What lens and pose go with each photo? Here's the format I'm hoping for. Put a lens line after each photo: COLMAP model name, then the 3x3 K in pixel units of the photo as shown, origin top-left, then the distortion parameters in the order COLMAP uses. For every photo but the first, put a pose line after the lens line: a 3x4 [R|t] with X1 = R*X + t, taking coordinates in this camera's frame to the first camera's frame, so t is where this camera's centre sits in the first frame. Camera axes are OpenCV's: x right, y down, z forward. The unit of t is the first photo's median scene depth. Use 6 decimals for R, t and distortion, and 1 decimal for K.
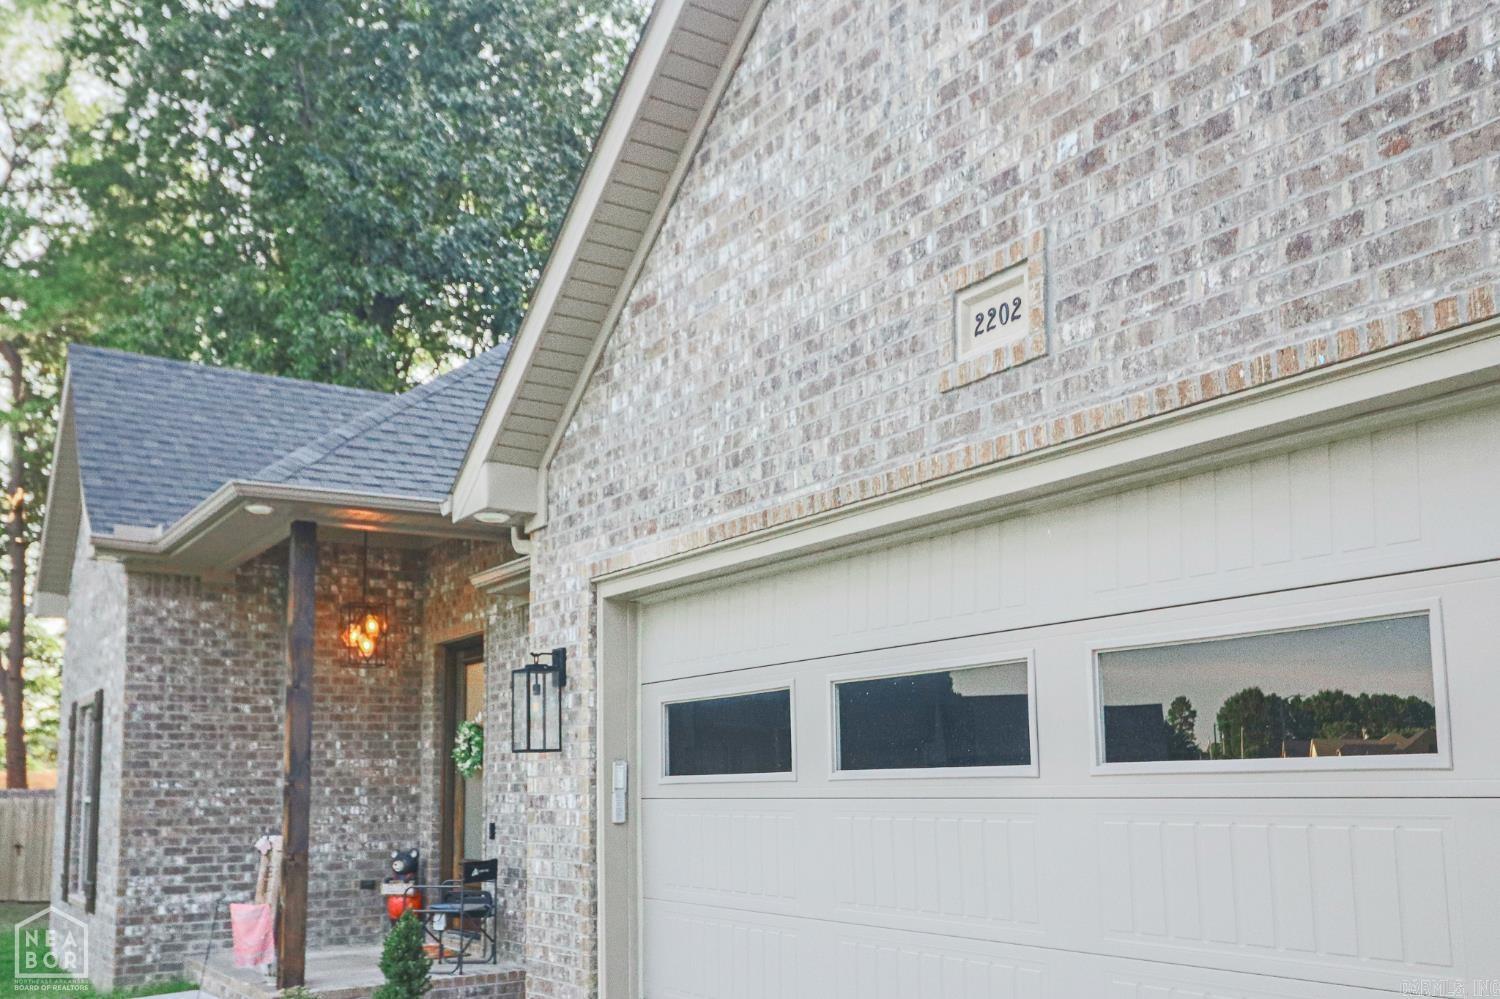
lens RADIAL K [[1297.9, 0, 782.6], [0, 1297.9, 619.5], [0, 0, 1]] dist [0.011816, -0.001432]
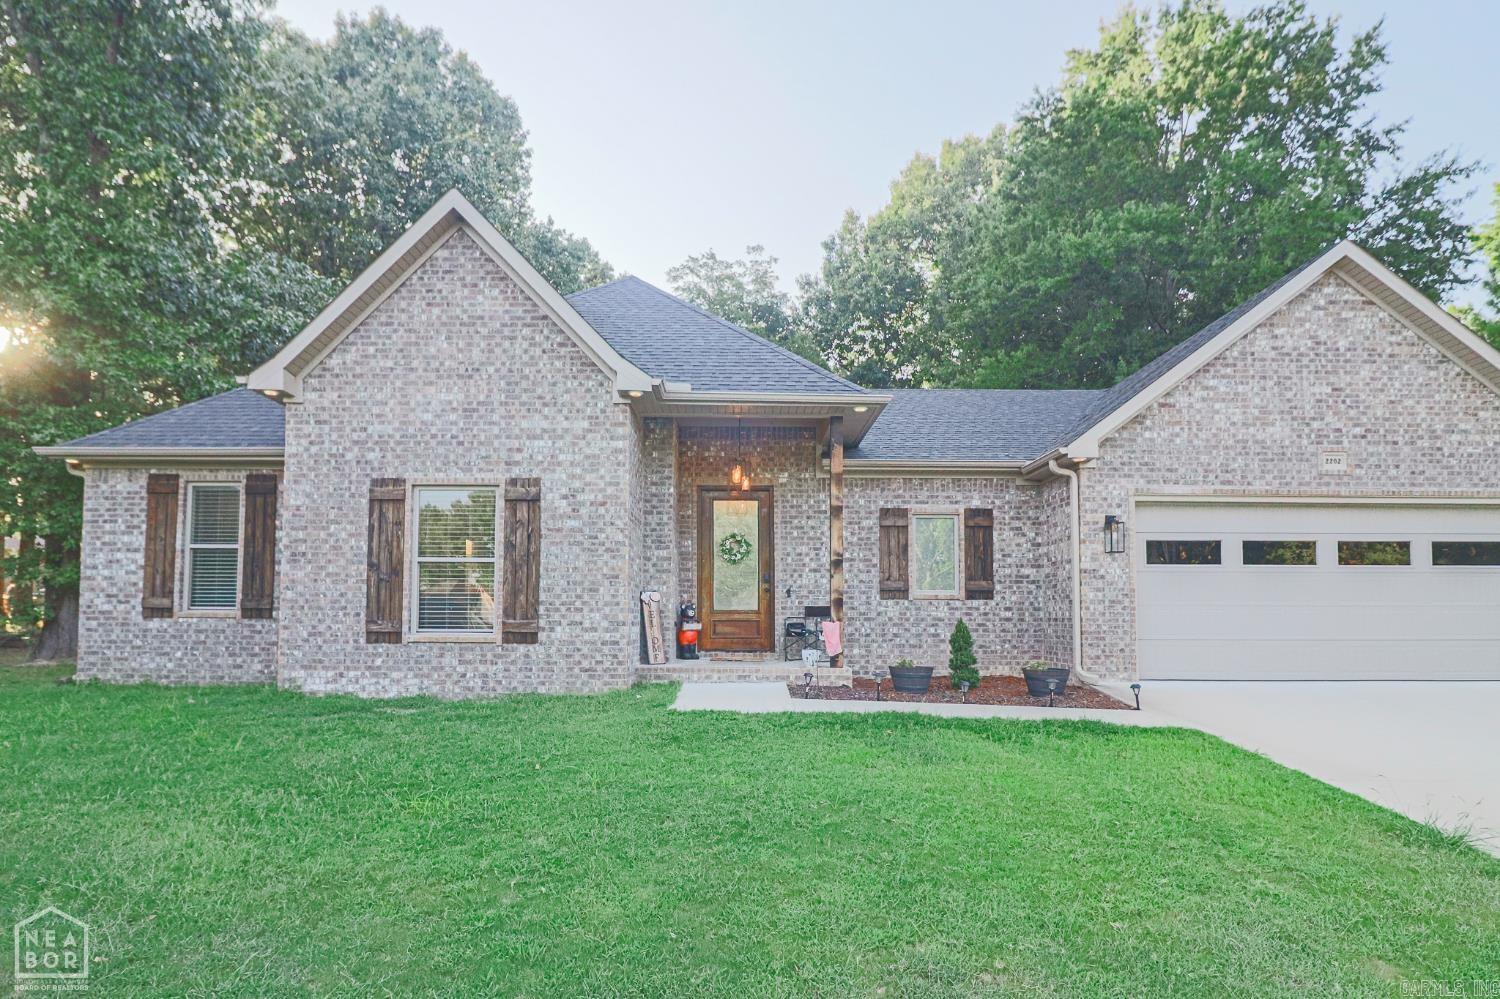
lens RADIAL K [[747.7, 0, 718.0], [0, 747.7, 562.0], [0, 0, 1]] dist [-0.004234, -0.002824]
pose [[0.589415, 0.074397, 0.804397, -1.120131], [-0.118376, 0.992956, -0.005097, 0.131681], [-0.799110, -0.092217, 0.594070, 0.424609]]
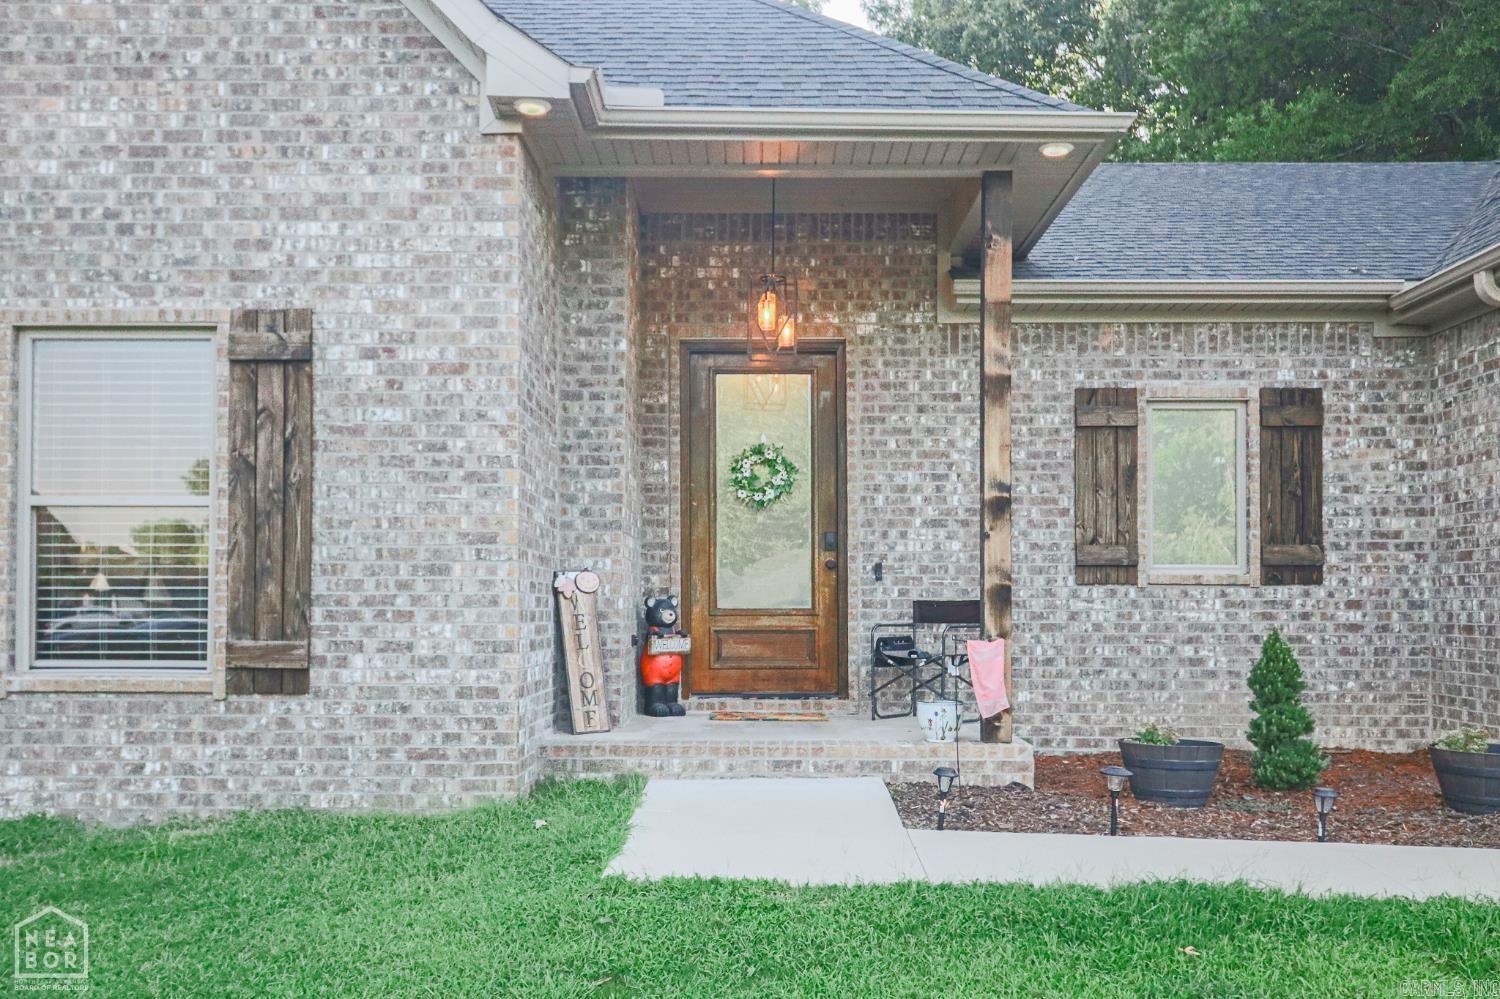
lens RADIAL K [[1250.5, 0, 717.3], [0, 1250.5, 544.7], [0, 0, 1]] dist [0.008728, -0.001036]
pose [[0.593285, 0.051058, 0.803372, -0.932898], [-0.114961, 0.993131, 0.021780, 0.134347], [-0.796741, -0.105278, 0.595080, 0.564855]]
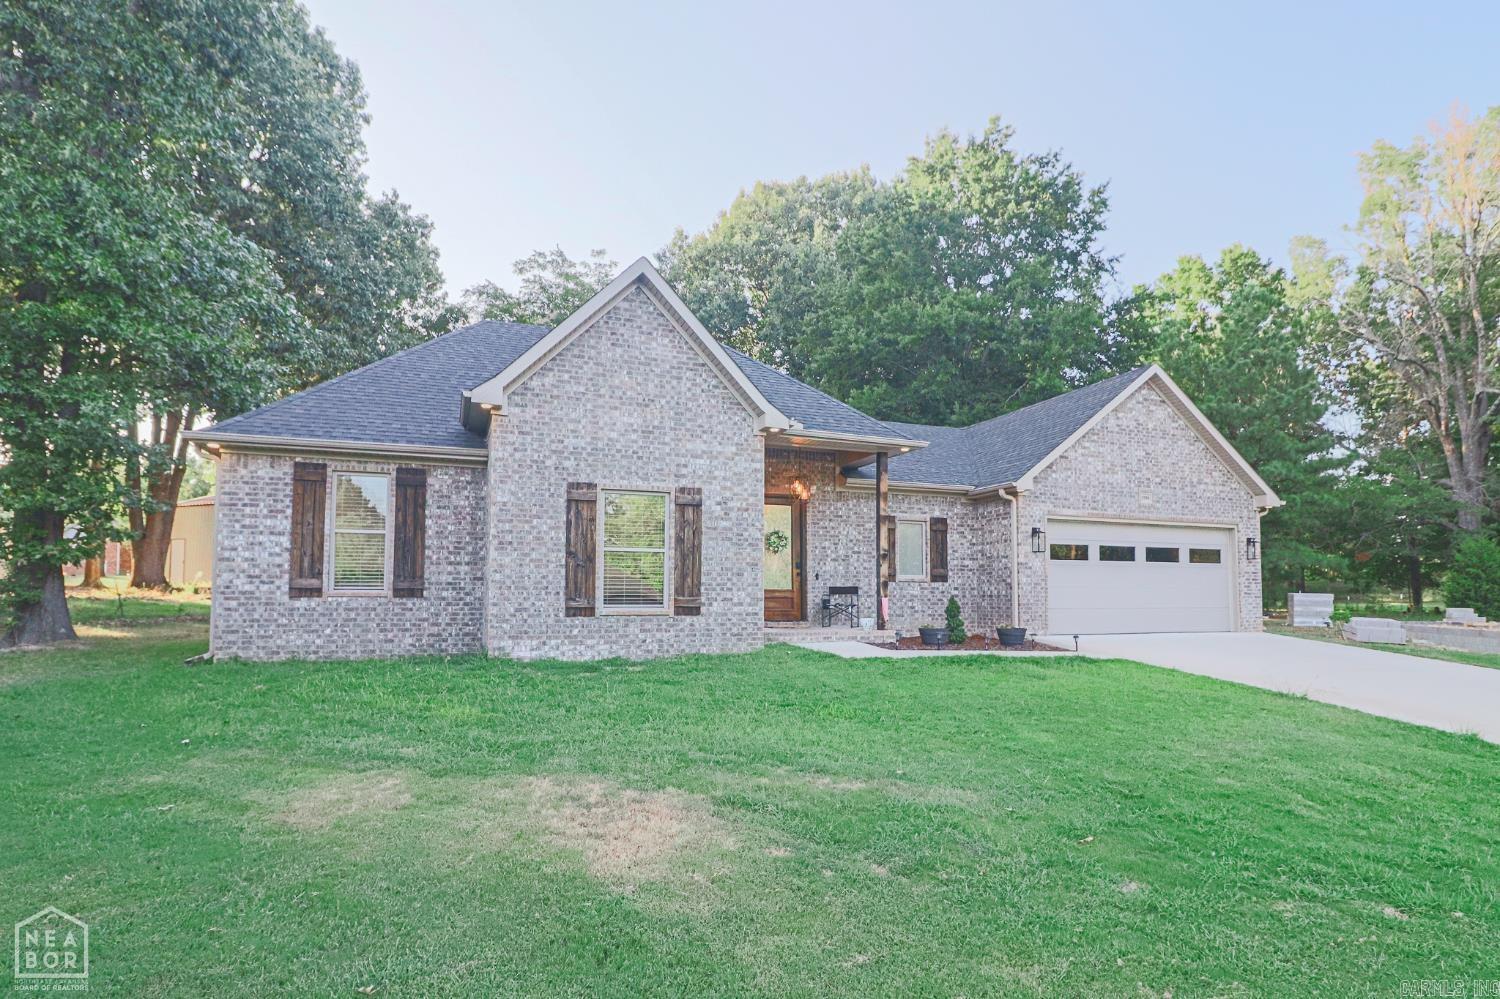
lens RADIAL K [[731.1, 0, 716.2], [0, 731.1, 537.6], [0, 0, 1]] dist [-0.002285, -0.000445]
pose [[0.290230, 0.090914, 0.952629, -1.575340], [-0.130037, 0.989990, -0.054862, 0.184738], [-0.948081, -0.107954, 0.299146, 0.742936]]
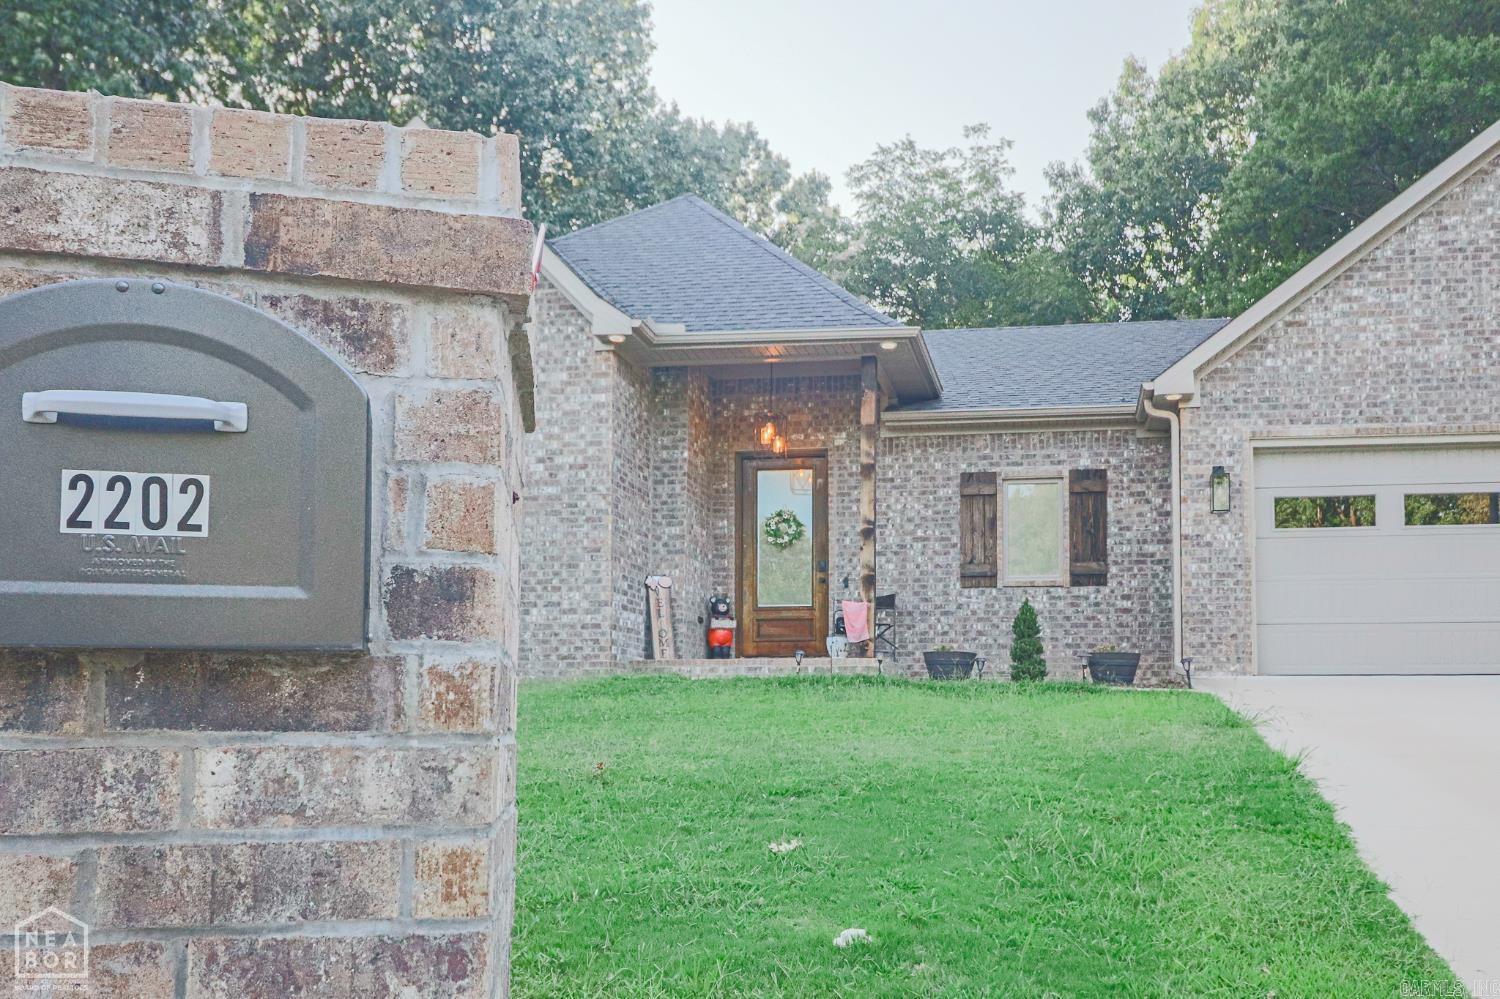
lens RADIAL K [[1205.7, 0, 844.0], [0, 1205.7, 605.4], [0, 0, 1]] dist [0.002018, 0.002024]
pose [[0.692158, 0.079581, 0.717345, -1.181138], [-0.105062, 0.994425, -0.008947, 0.195603], [-0.714058, -0.069173, 0.696661, 0.025688]]
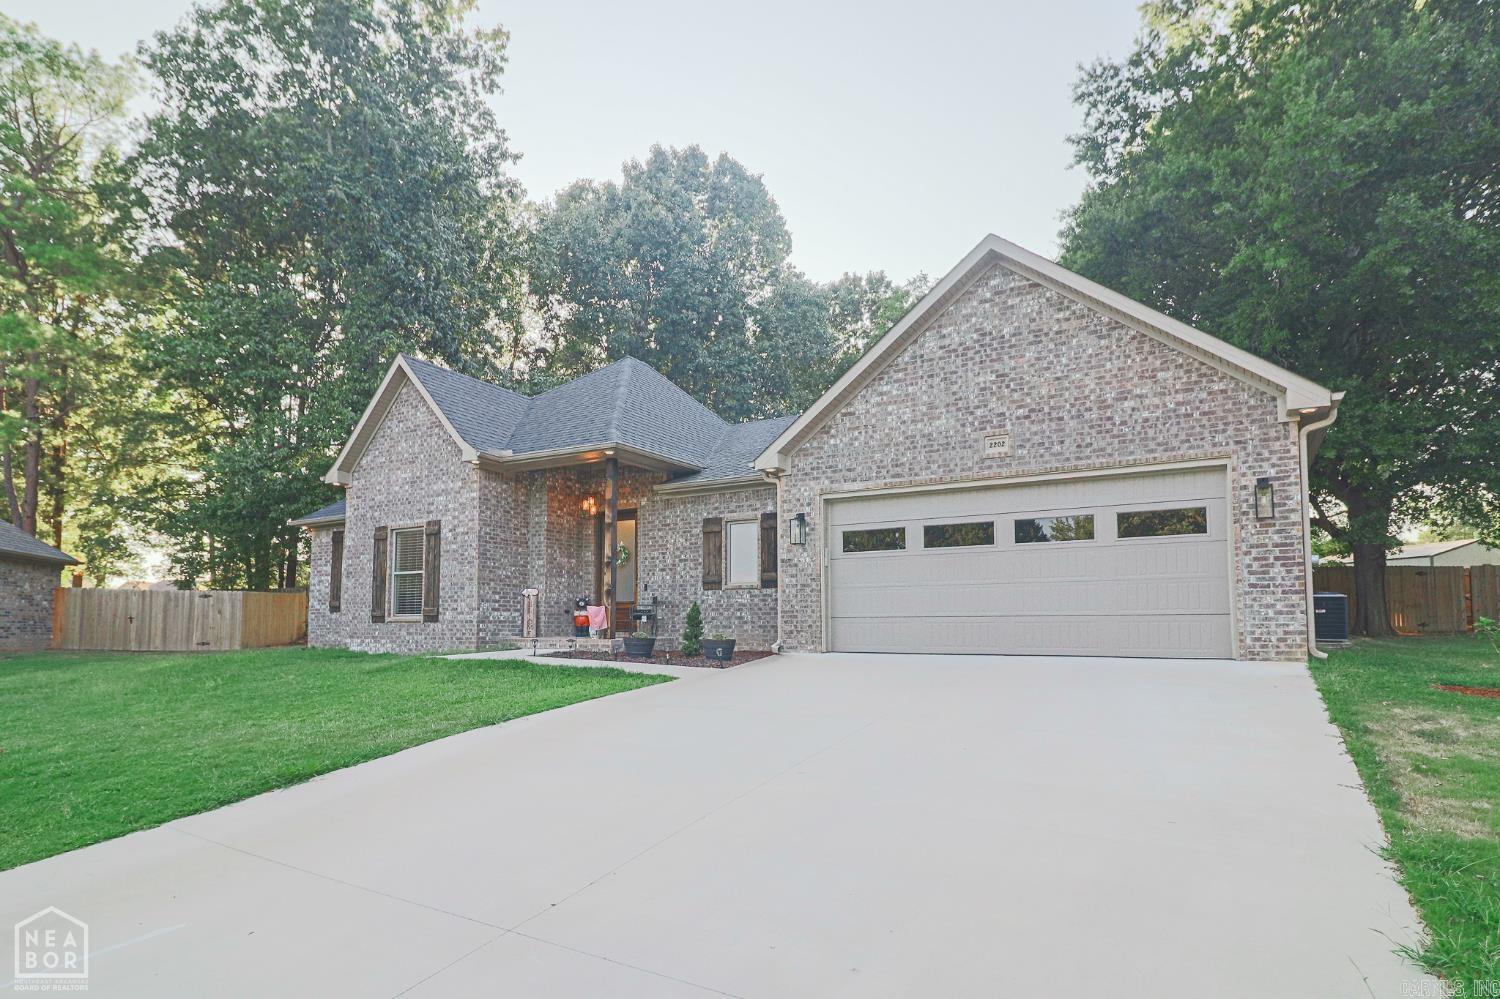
lens RADIAL K [[729.3, 0, 754.7], [0, 729.3, 546.6], [0, 0, 1]] dist [-0.000590, -0.011928]
pose [[0.903229, 0.056912, 0.425367, -0.614721], [-0.066319, 0.997772, 0.007325, 0.058217], [-0.424003, -0.034826, 0.904991, -0.349864]]
